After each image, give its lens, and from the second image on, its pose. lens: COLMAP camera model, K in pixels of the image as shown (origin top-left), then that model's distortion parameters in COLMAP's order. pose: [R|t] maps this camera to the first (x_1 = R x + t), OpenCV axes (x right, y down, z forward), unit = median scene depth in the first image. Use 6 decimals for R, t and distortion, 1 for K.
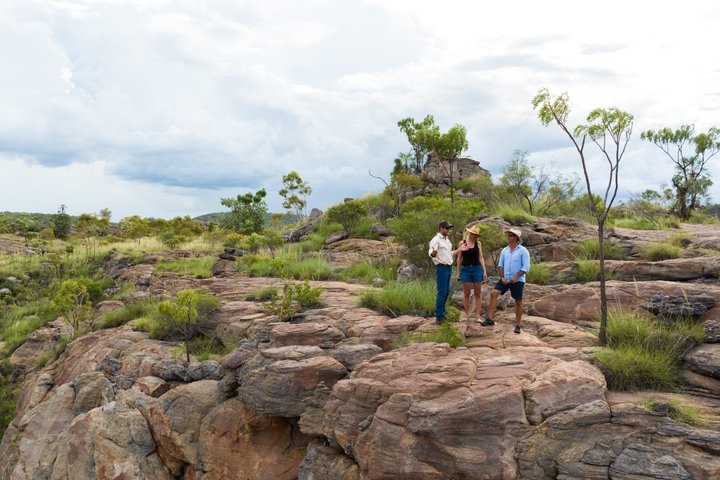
lens RADIAL K [[565.7, 0, 360.0], [0, 565.7, 240.0], [0, 0, 1]] dist [0.005771, 0.011360]
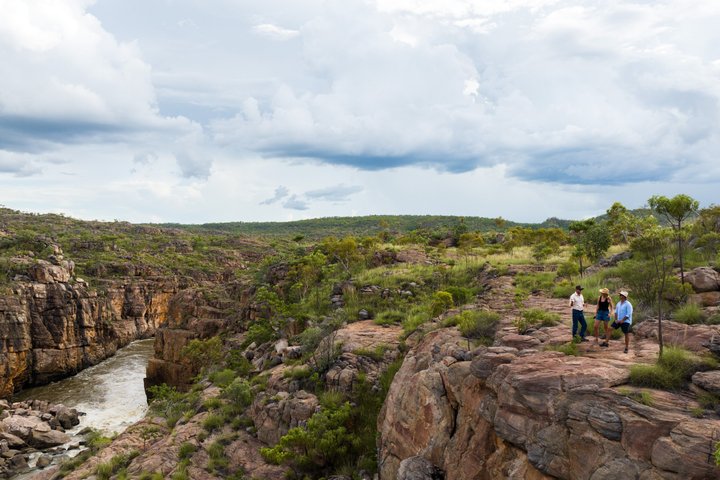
lens RADIAL K [[784.0, 0, 360.0], [0, 784.0, 240.0], [0, 0, 1]] dist [0.006919, 0.011182]
pose [[0.775557, 0.019260, -0.630984, 0.446678], [0.006065, 0.999261, 0.037956, -0.103727], [0.631248, -0.033264, 0.774867, -0.503155]]
